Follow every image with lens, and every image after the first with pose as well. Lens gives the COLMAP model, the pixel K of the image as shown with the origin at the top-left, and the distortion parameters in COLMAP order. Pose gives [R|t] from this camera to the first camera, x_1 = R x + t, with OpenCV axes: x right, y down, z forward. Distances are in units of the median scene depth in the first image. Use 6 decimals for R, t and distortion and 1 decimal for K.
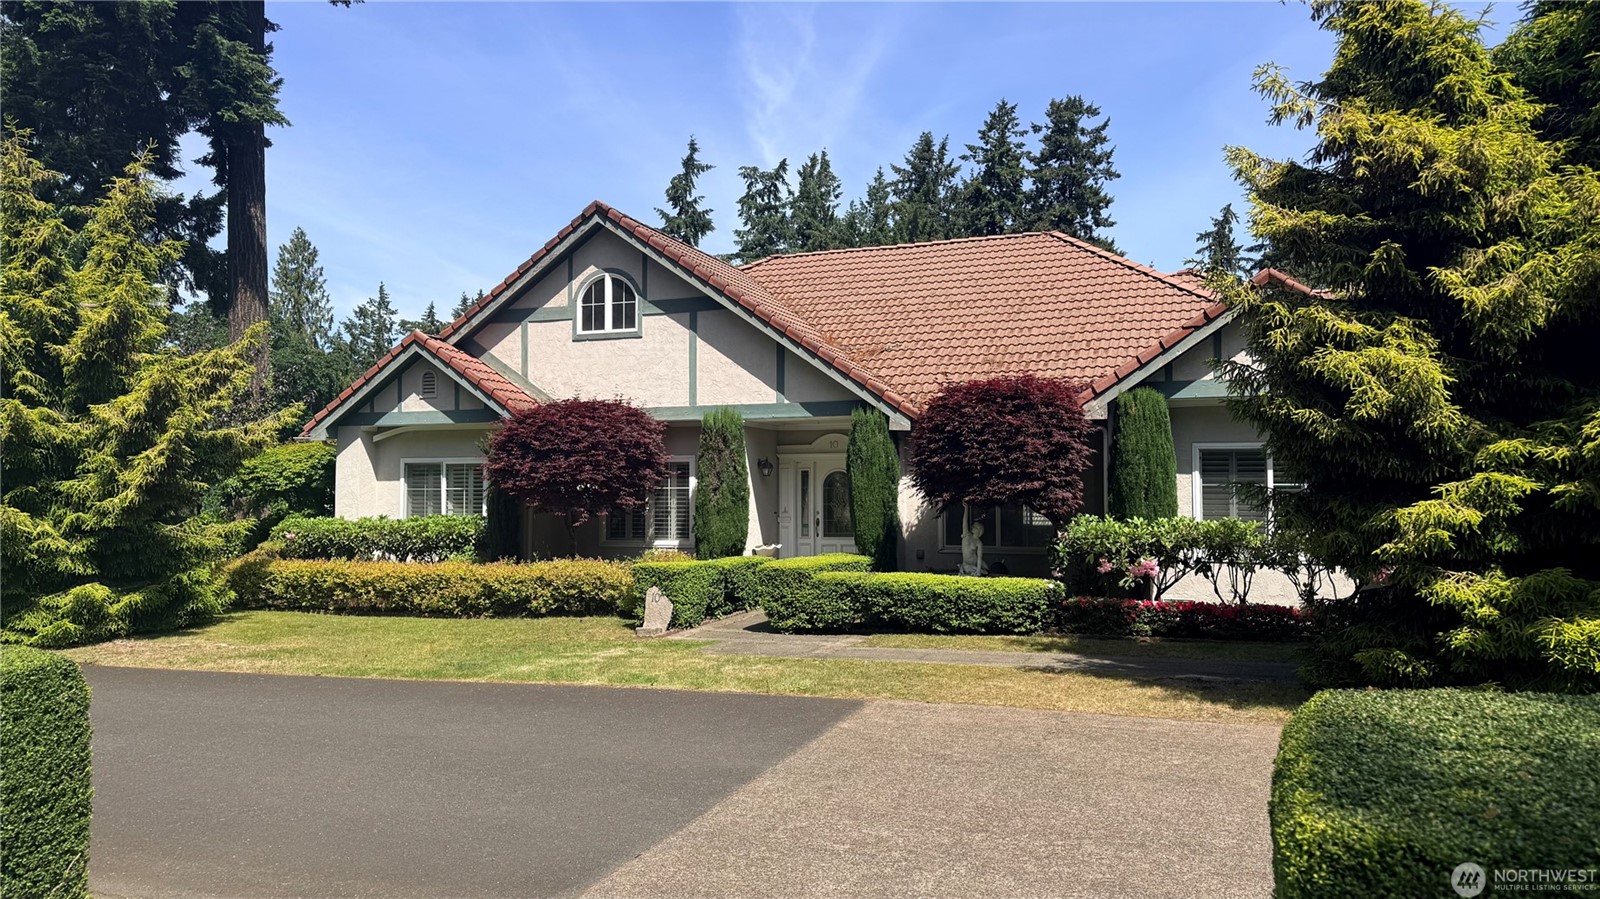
lens RADIAL K [[1107.8, 0, 795.2], [0, 1107.8, 439.9], [0, 0, 1]] dist [0.158670, -0.216966]
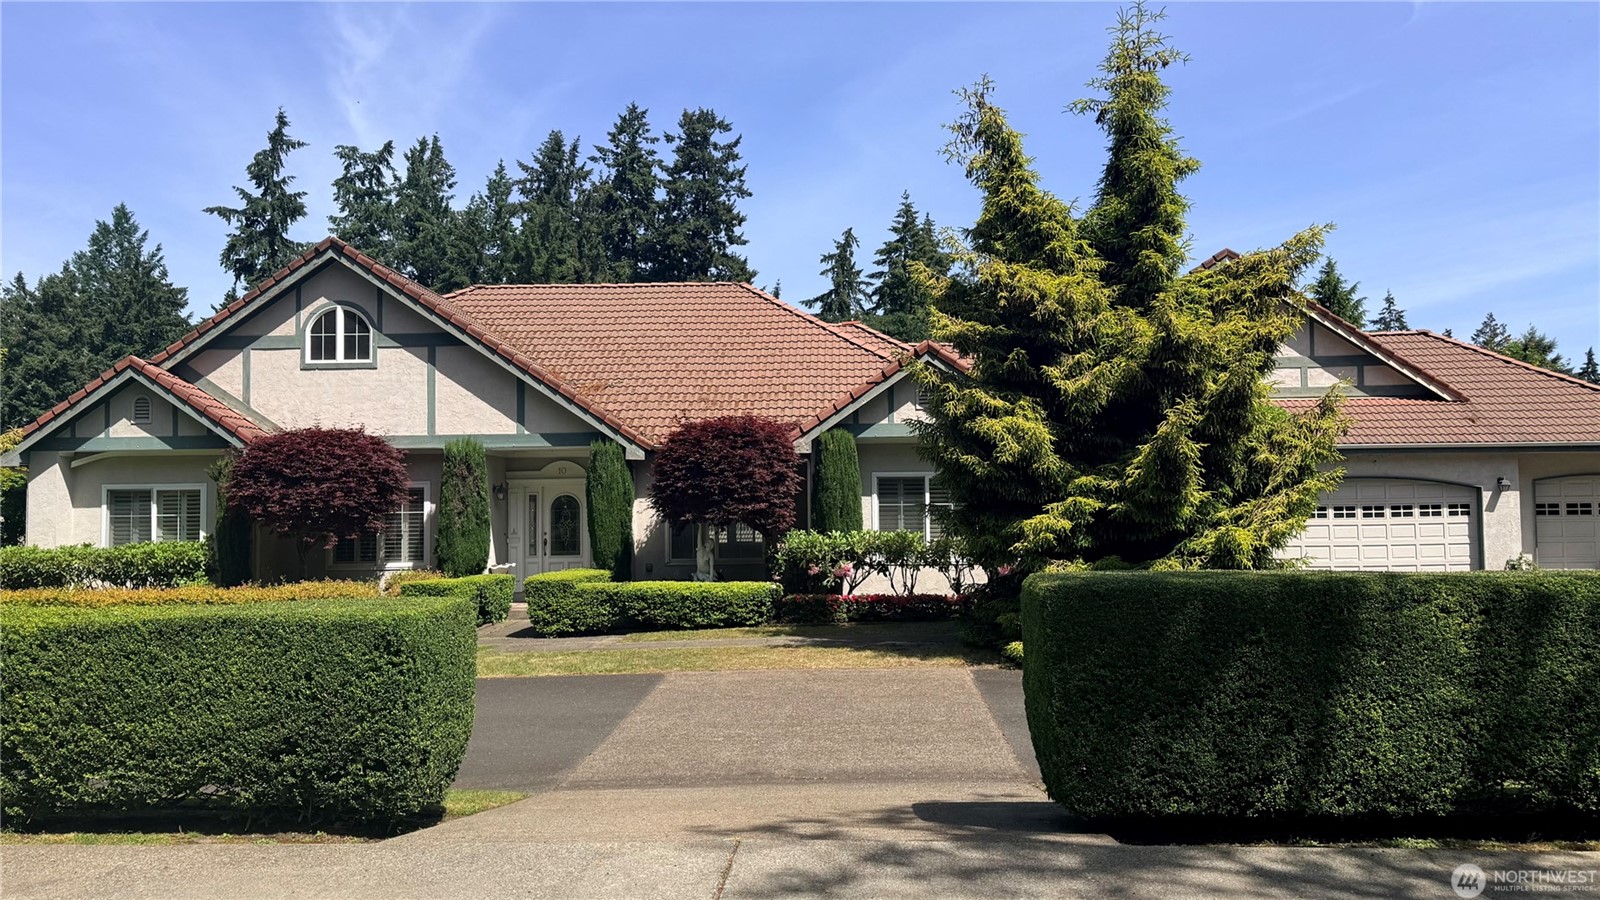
lens RADIAL K [[1107.8, 0, 795.2], [0, 1107.8, 440.4], [0, 0, 1]] dist [0.158670, -0.216966]
pose [[0.953438, 0.010485, 0.301408, -0.097325], [-0.005013, 0.999808, -0.018921, -0.007797], [-0.301548, 0.016529, 0.953308, -0.153562]]
